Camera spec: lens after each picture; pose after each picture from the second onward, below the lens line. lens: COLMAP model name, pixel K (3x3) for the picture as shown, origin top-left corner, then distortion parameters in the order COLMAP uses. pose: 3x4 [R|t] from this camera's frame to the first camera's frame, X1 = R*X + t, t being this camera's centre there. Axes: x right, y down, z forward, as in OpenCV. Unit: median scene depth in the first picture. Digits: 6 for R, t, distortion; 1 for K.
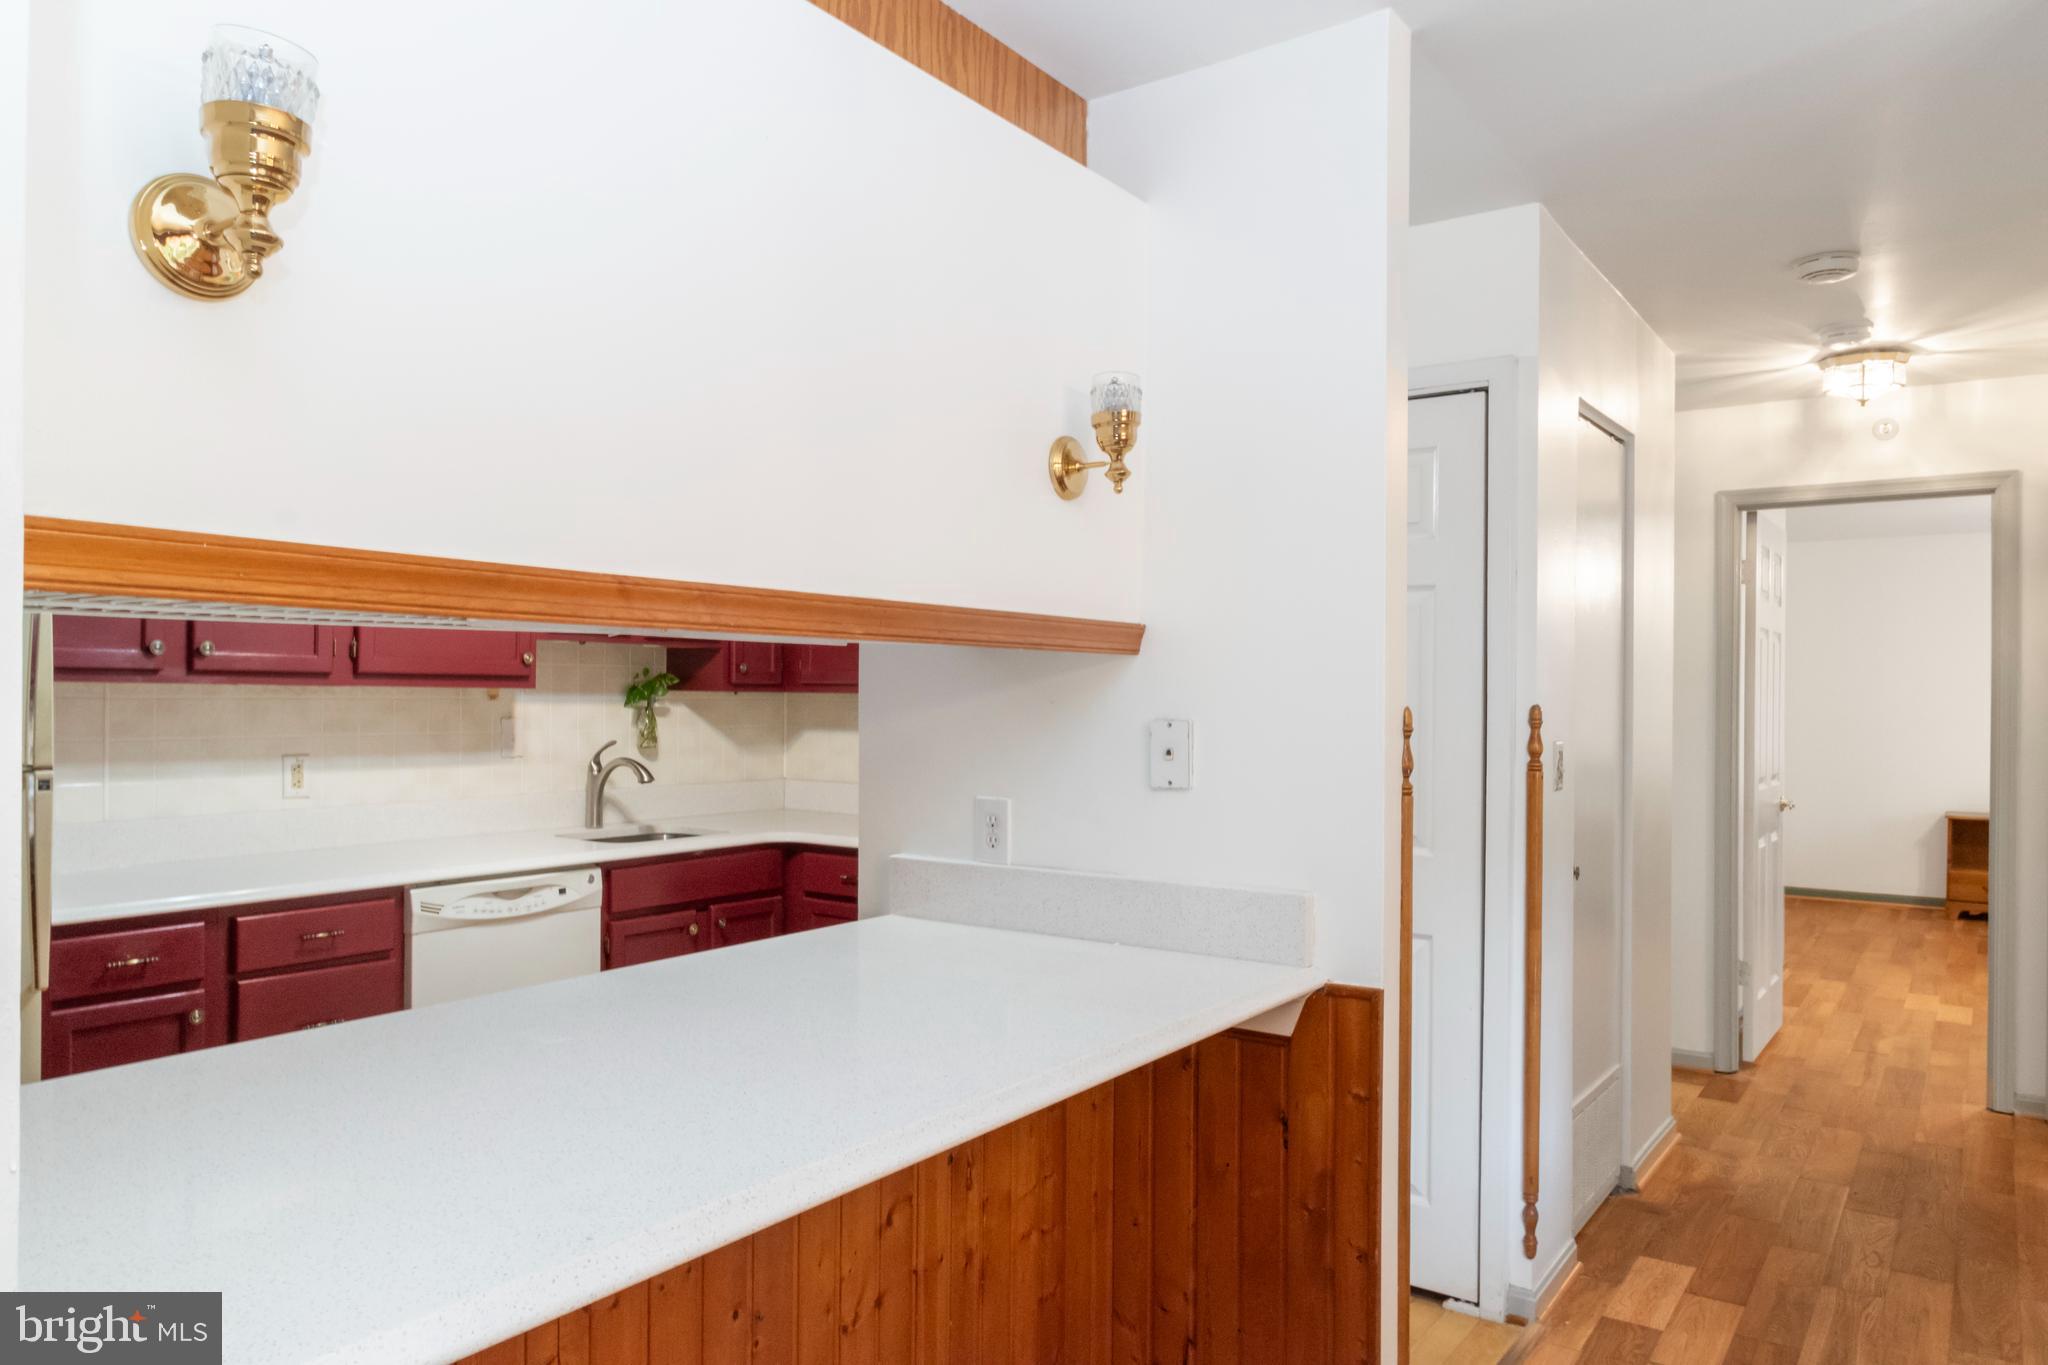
lens RADIAL K [[1379.8, 0, 1024.0], [0, 1379.8, 682.5], [0, 0, 1]] dist [0.004671, 0.002134]
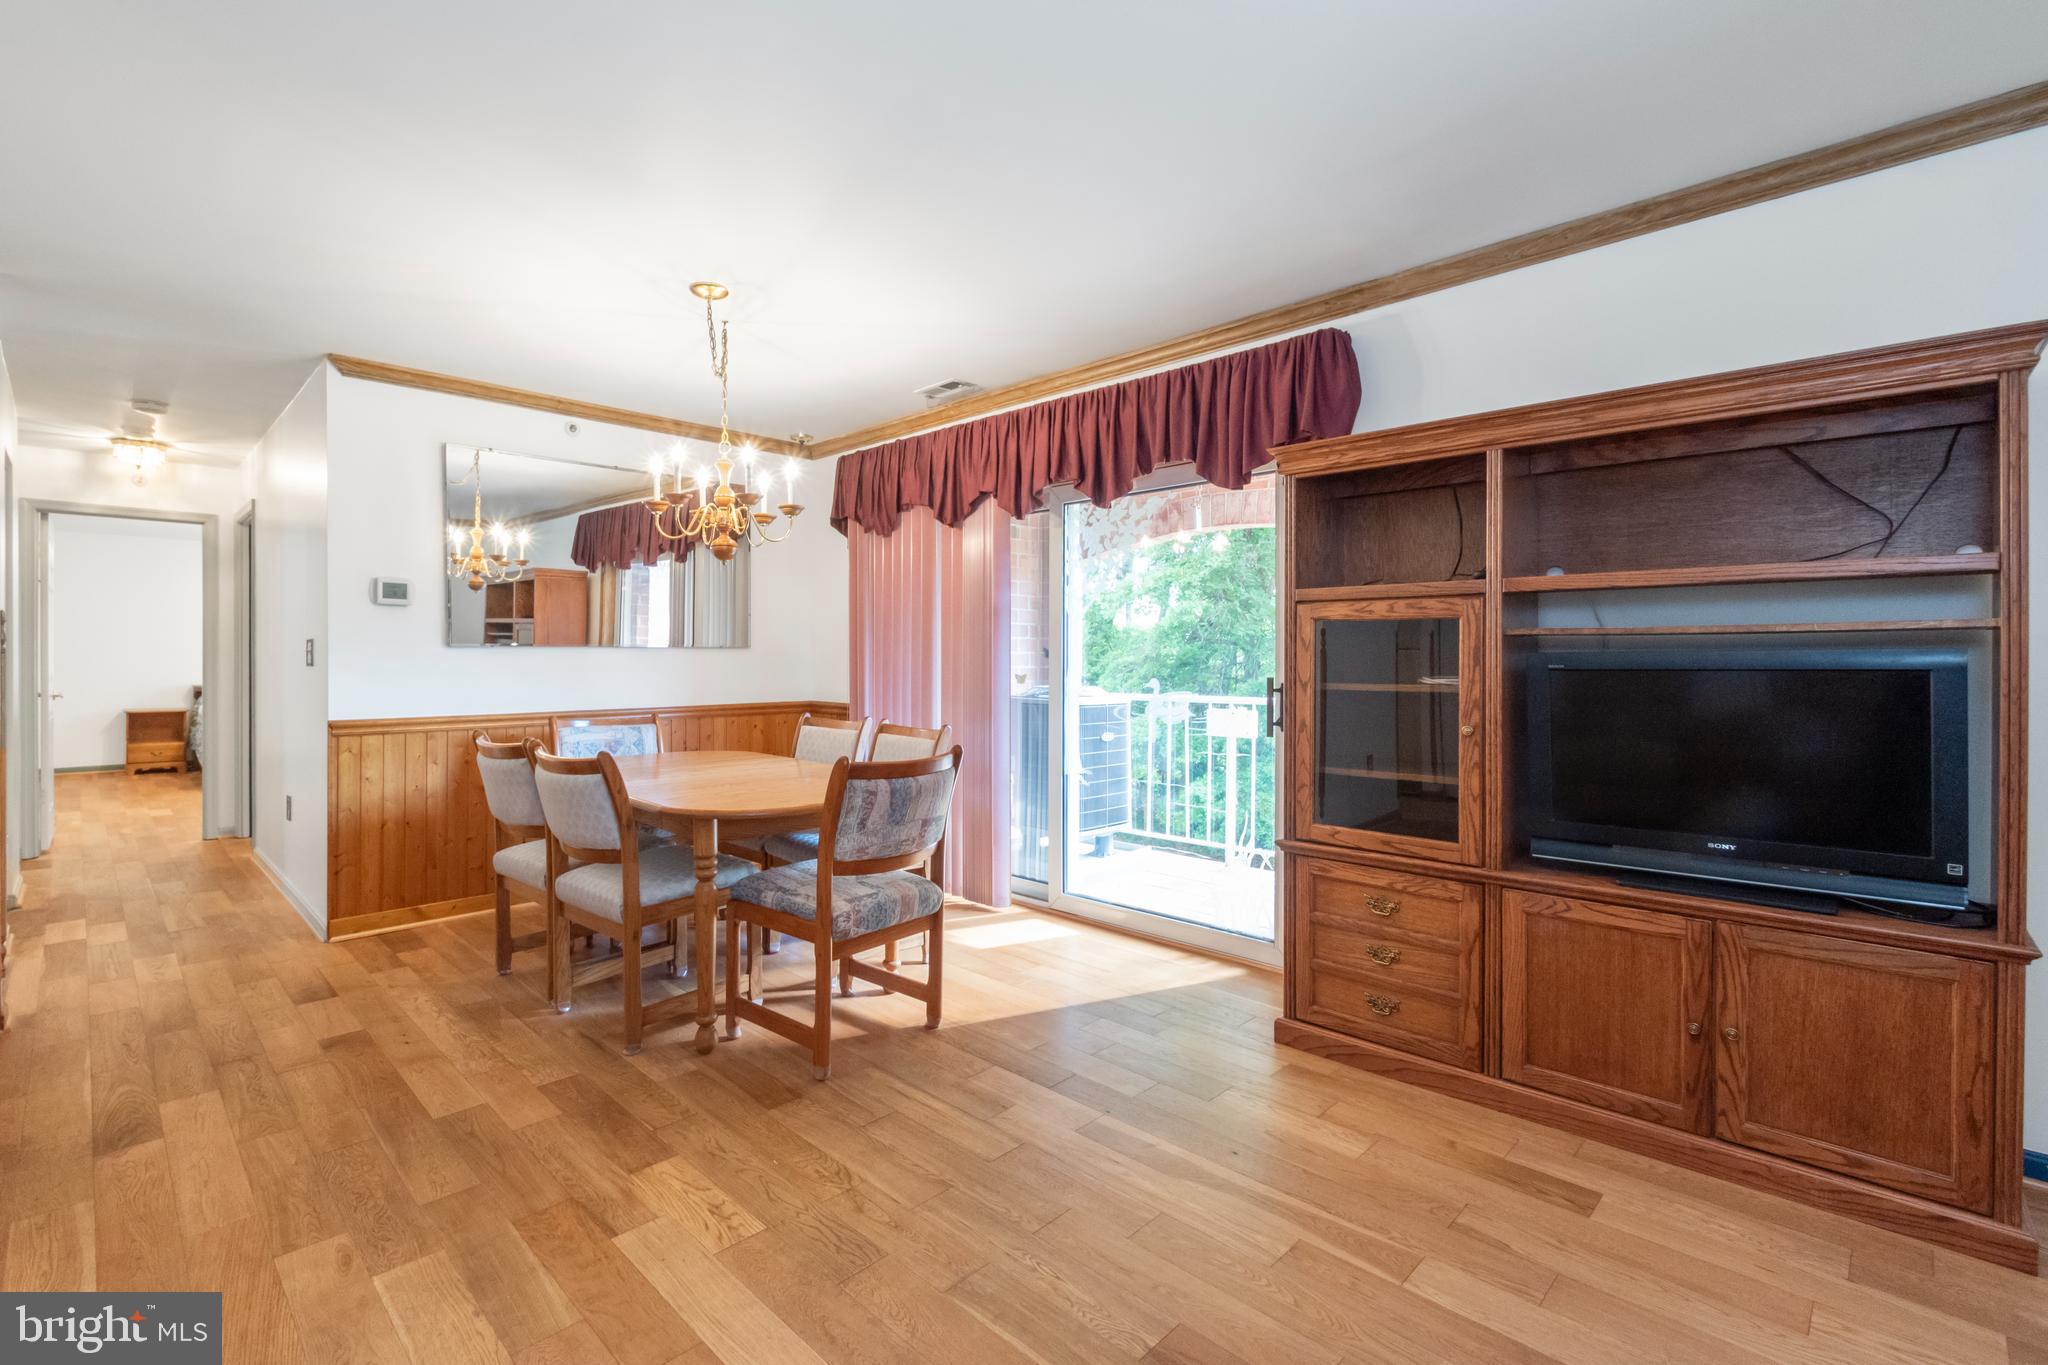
lens RADIAL K [[919.7, 0, 971.2], [0, 919.7, 666.7], [0, 0, 1]] dist [0.000342, -0.000597]
pose [[0.185172, -0.014842, 0.982594, -0.442866], [-0.009168, 0.999816, 0.016829, 0.037405], [-0.982663, -0.012124, 0.185002, -0.360086]]
